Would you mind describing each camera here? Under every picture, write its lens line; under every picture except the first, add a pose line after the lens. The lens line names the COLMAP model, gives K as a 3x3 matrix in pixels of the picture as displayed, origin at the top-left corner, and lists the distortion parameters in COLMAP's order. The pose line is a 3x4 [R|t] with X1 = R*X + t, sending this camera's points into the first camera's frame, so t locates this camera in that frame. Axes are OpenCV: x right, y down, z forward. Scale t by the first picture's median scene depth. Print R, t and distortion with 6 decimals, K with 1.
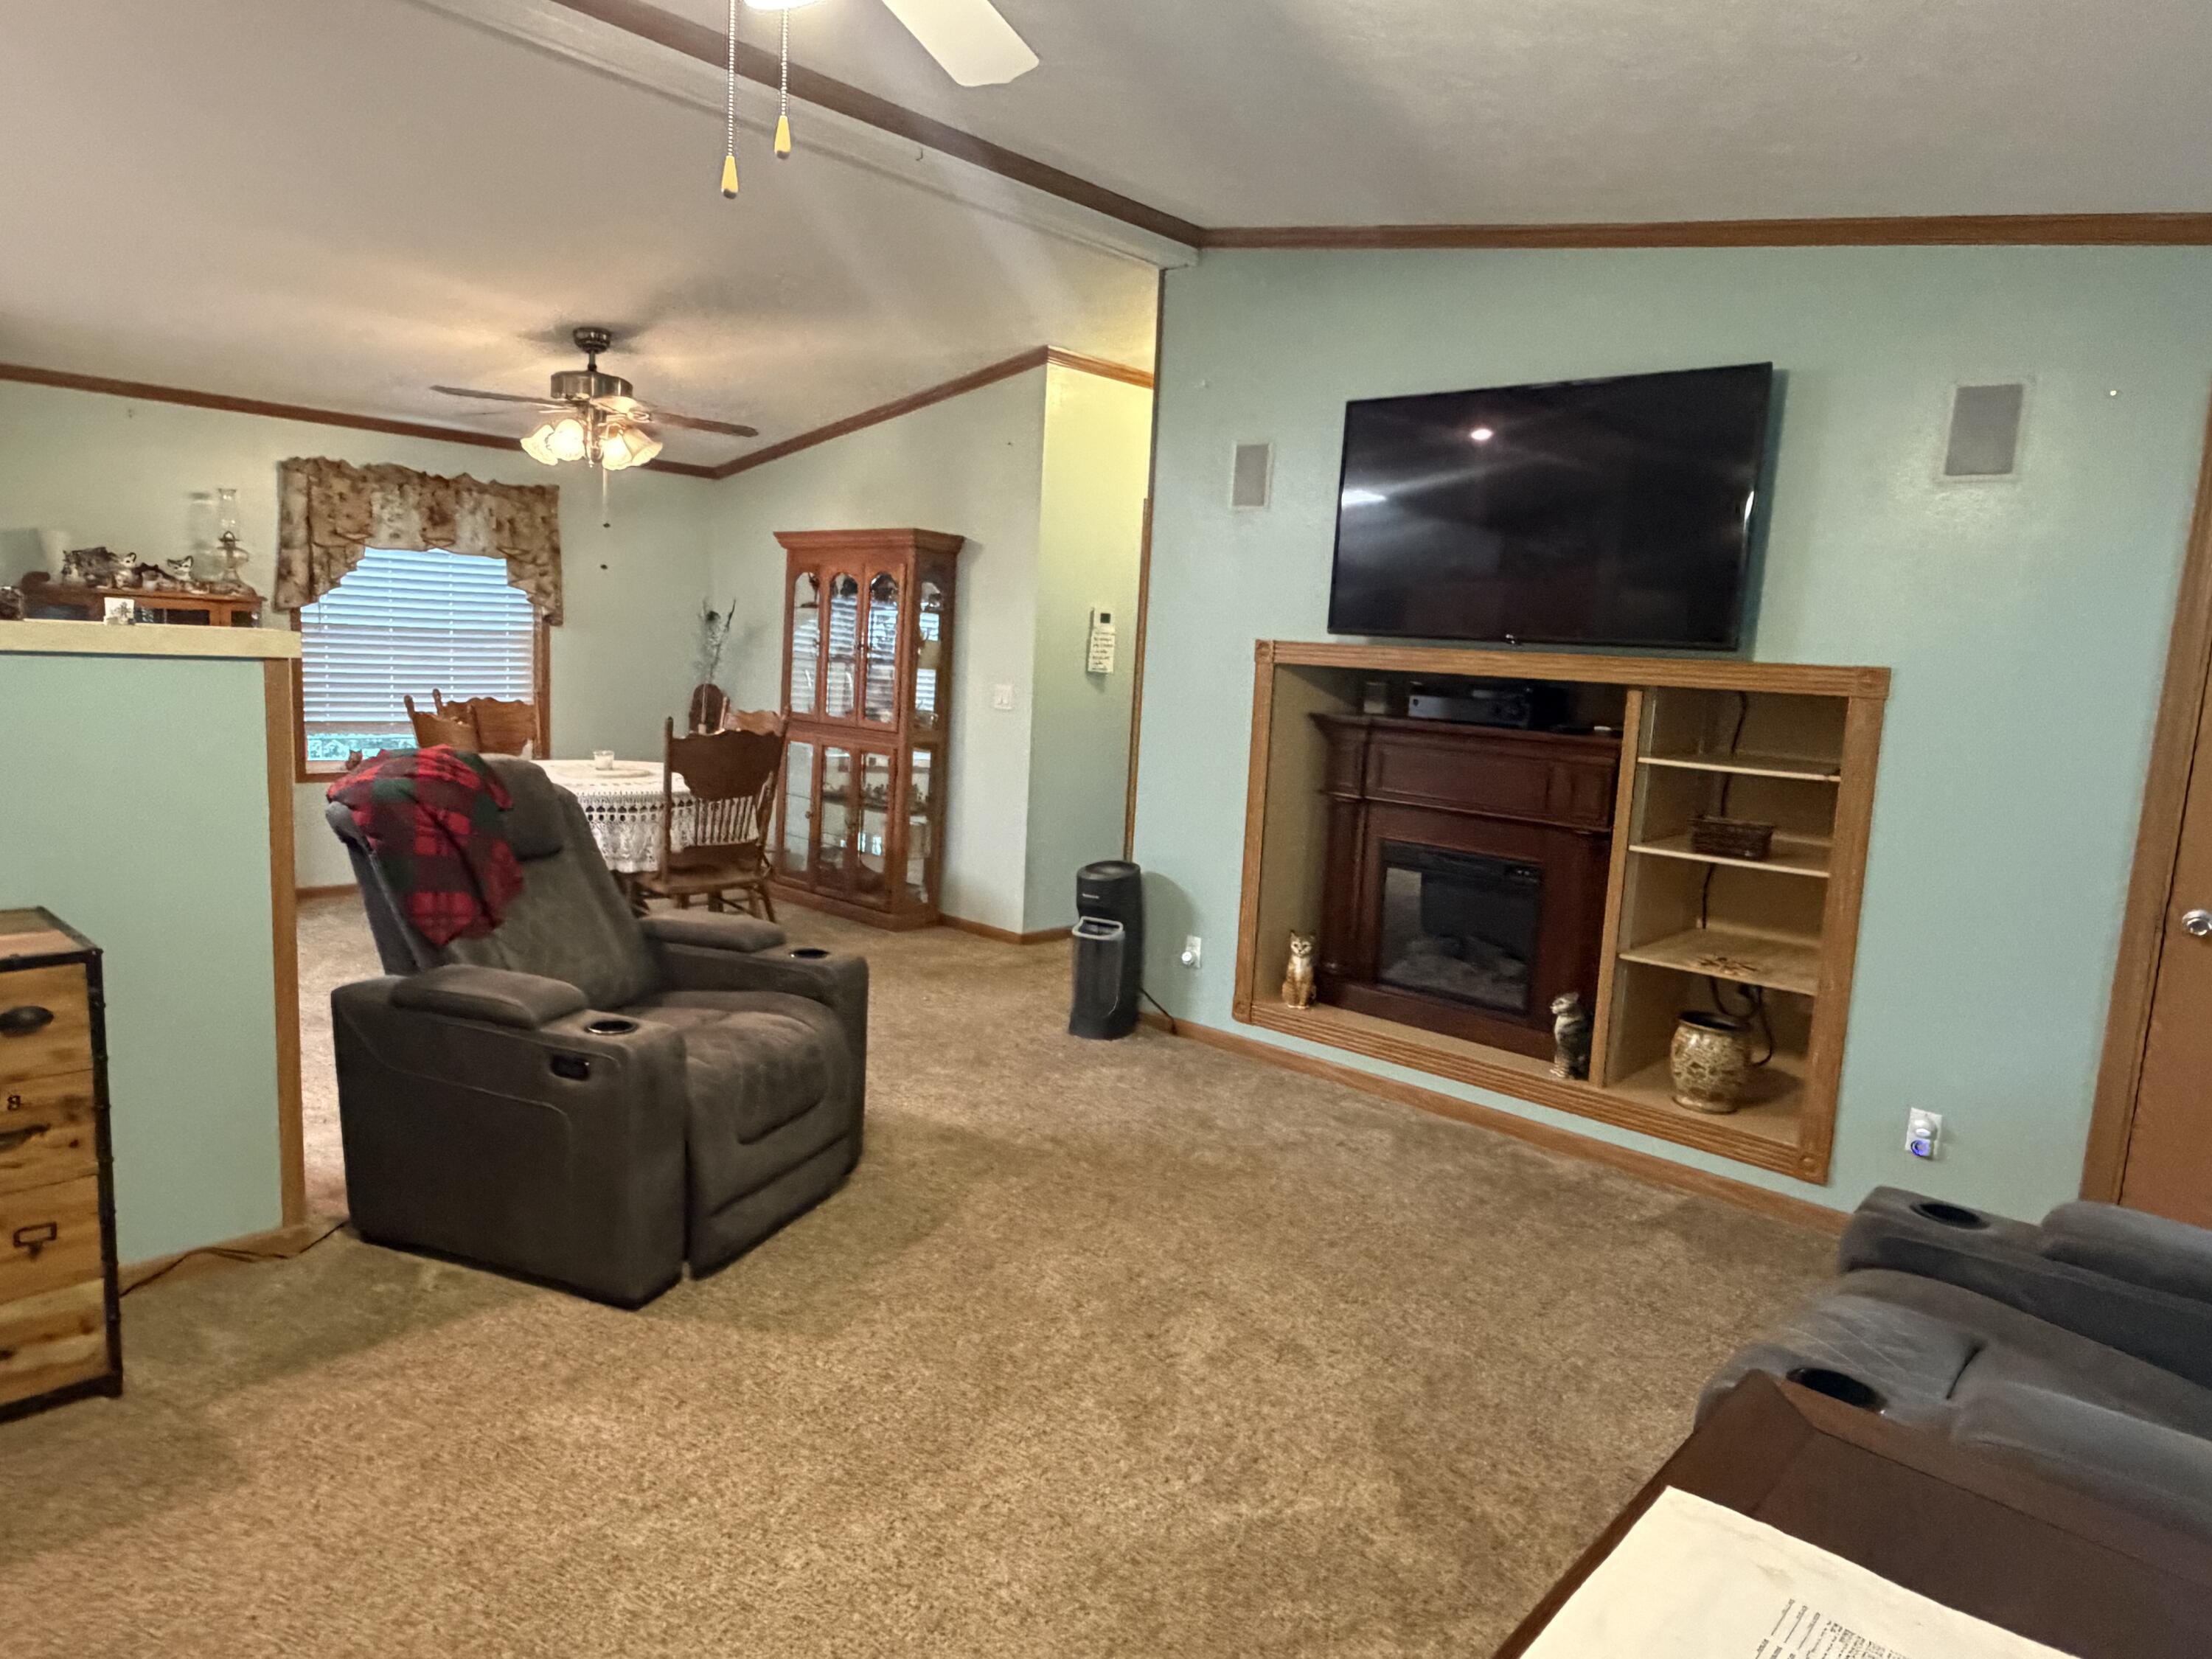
lens RADIAL K [[1360.5, 0, 1101.1], [0, 1360.5, 828.8], [0, 0, 1]] dist [-0.001324, -0.000737]
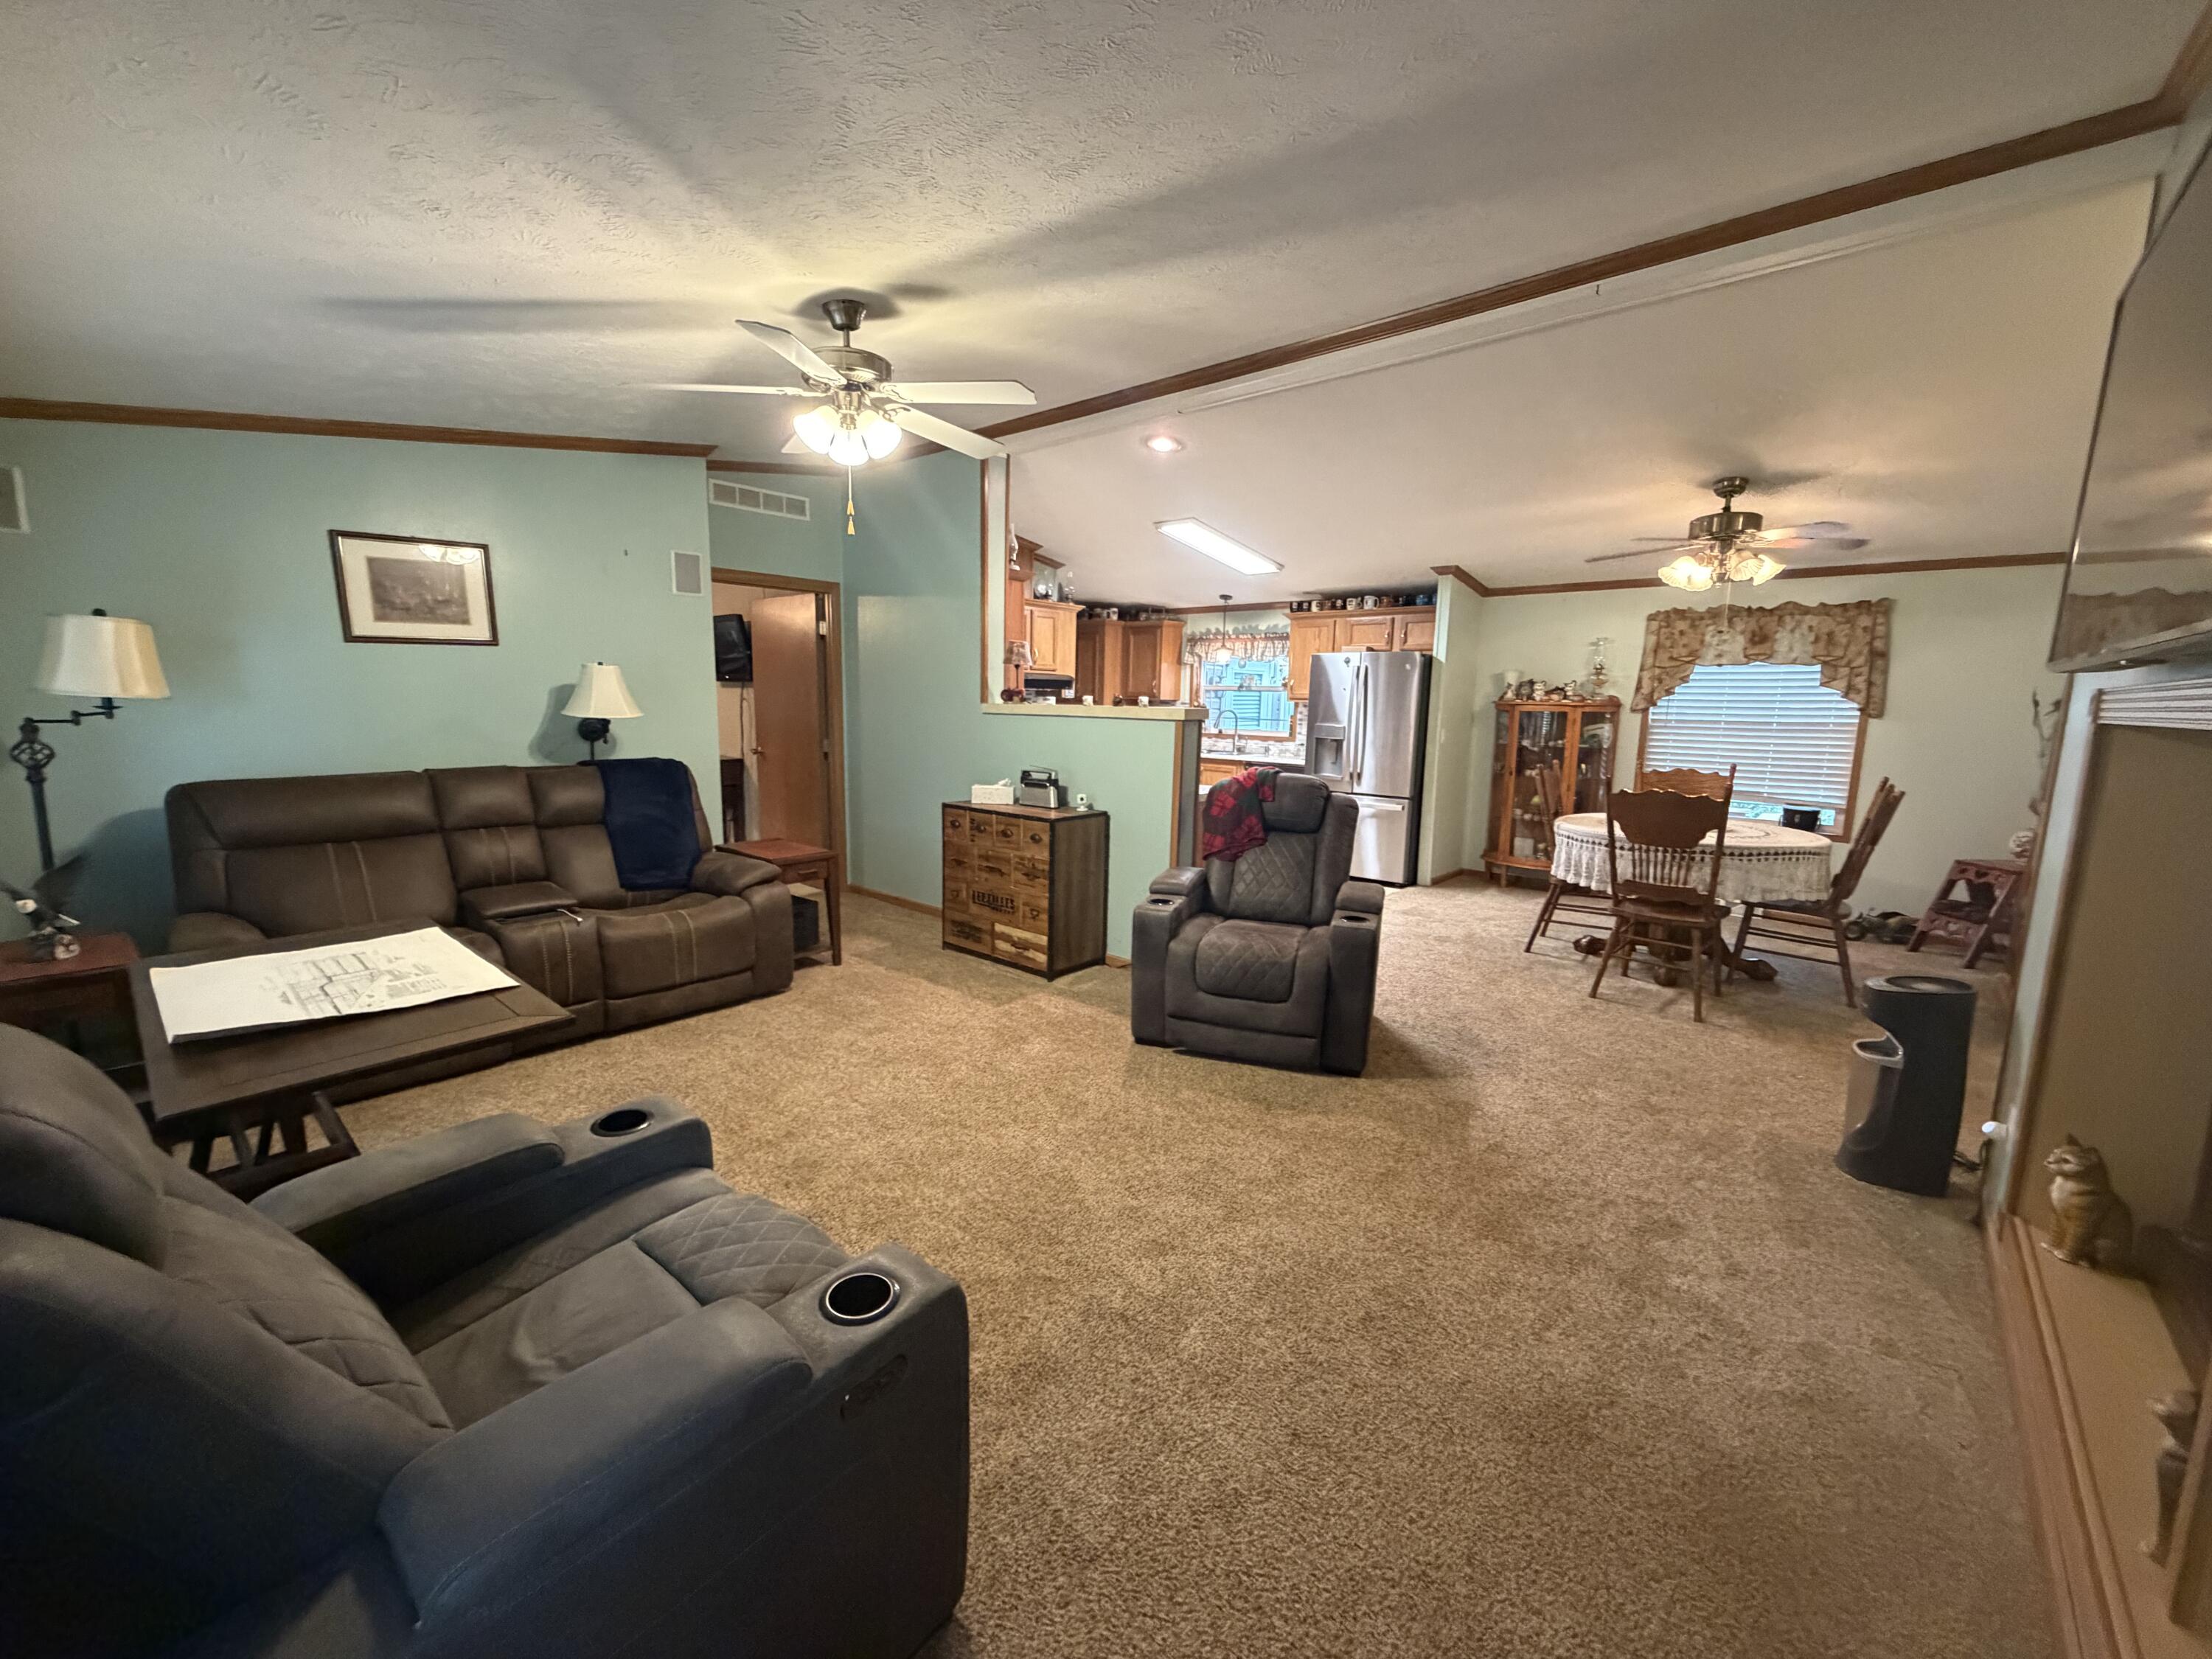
lens RADIAL K [[882.0, 0, 1101.0], [0, 882.0, 830.3], [0, 0, 1]] dist [-0.001012, 0.000187]
pose [[0.024564, 0.097737, -0.994909, 0.427456], [-0.151661, 0.984055, 0.092926, -0.029522], [0.988127, 0.148606, 0.038996, 0.403904]]
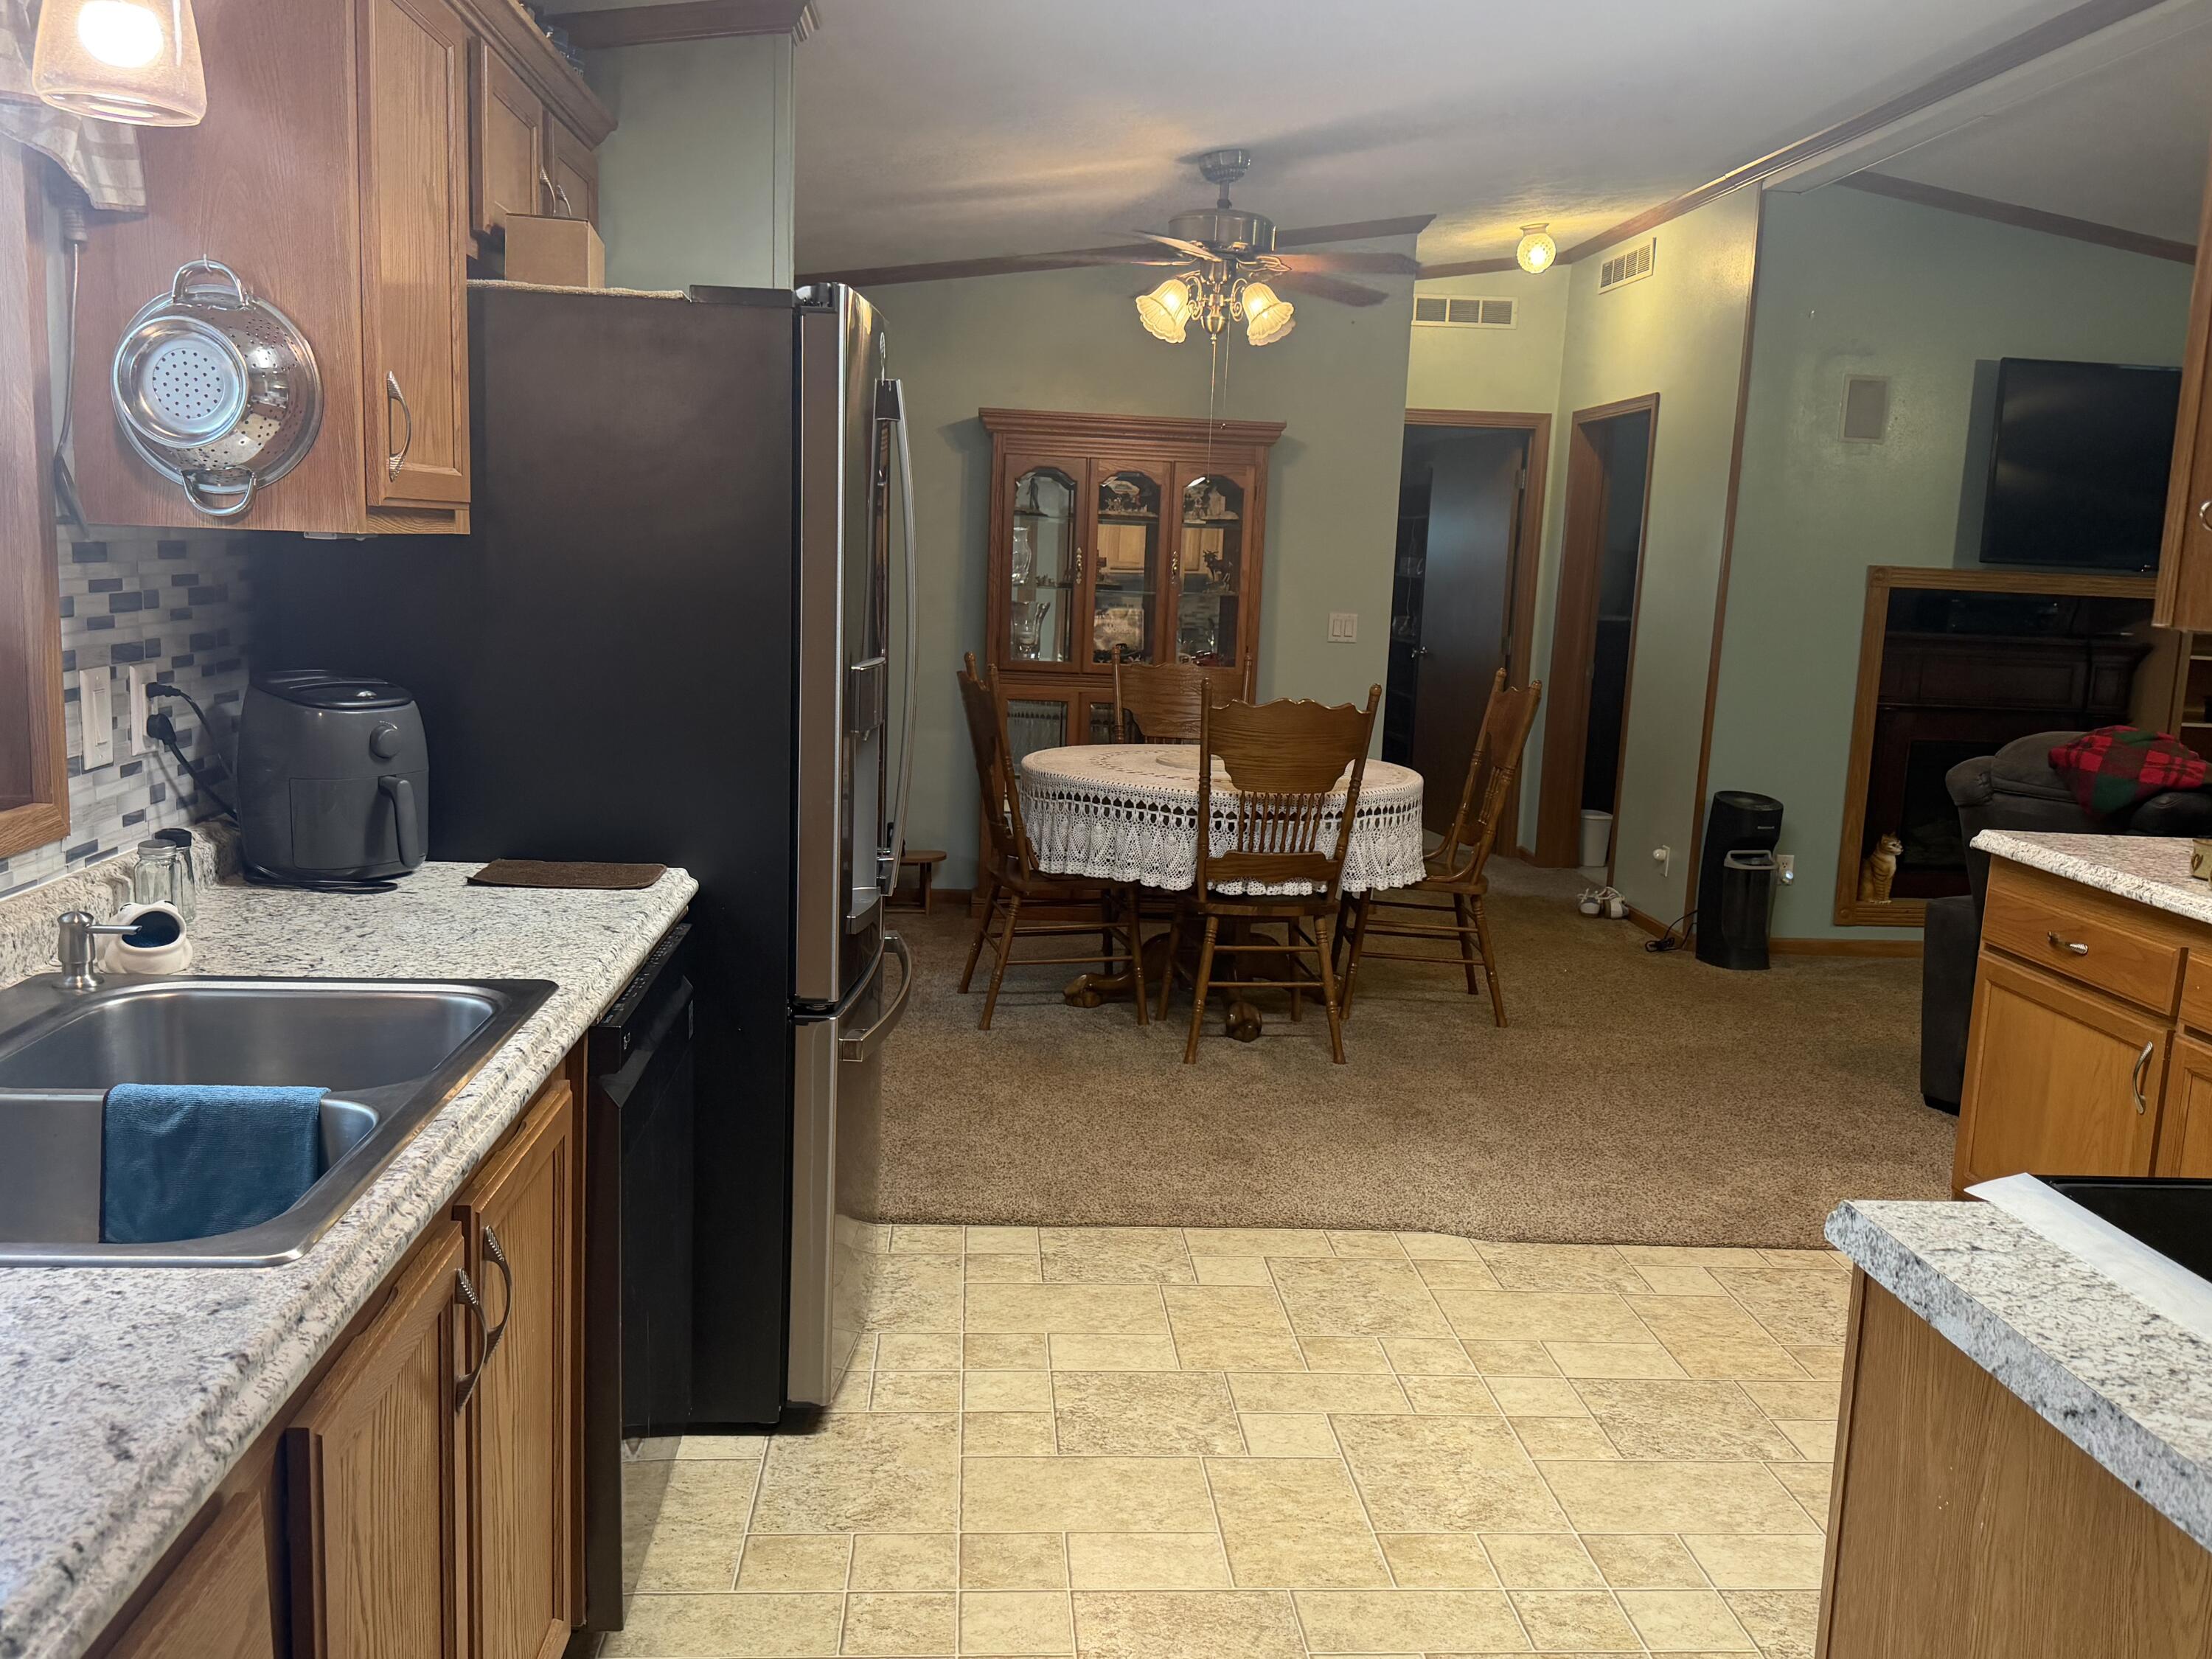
lens RADIAL K [[1887.7, 0, 1106.0], [0, 1887.7, 829.5], [0, 0, 1]] dist [0.054611, -0.000119]
pose [[0.680940, -0.130866, 0.720552, -1.105207], [0.088879, 0.991399, 0.096065, -0.103423], [-0.726926, -0.001373, 0.686714, 0.326067]]
